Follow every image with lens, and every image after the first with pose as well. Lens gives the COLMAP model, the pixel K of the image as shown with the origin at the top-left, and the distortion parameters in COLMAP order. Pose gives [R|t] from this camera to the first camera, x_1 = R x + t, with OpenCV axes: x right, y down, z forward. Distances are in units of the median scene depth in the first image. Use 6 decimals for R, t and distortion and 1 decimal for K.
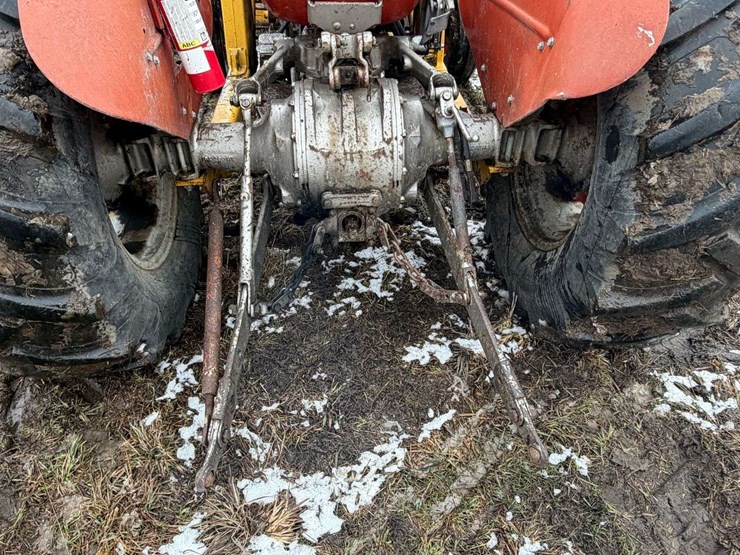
lens RADIAL K [[529.9, 0, 368.5], [0, 529.9, 279.7], [0, 0, 1]] dist [-0.002700, 0.003151]
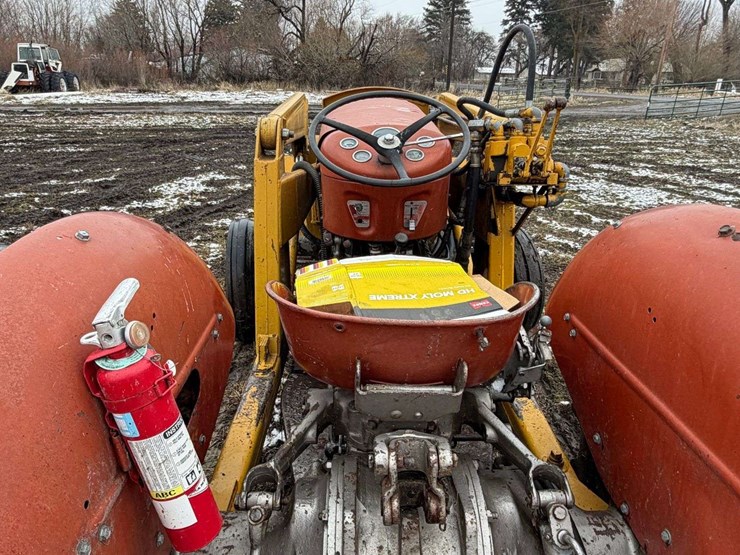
lens RADIAL K [[529.9, 0, 370.5], [0, 529.9, 275.3], [0, 0, 1]] dist [-0.002700, 0.003151]
pose [[0.997884, 0.020771, -0.061616, -0.051256], [-0.039983, 0.943296, -0.329536, -0.396270], [0.051277, 0.331302, 0.942130, 0.270441]]
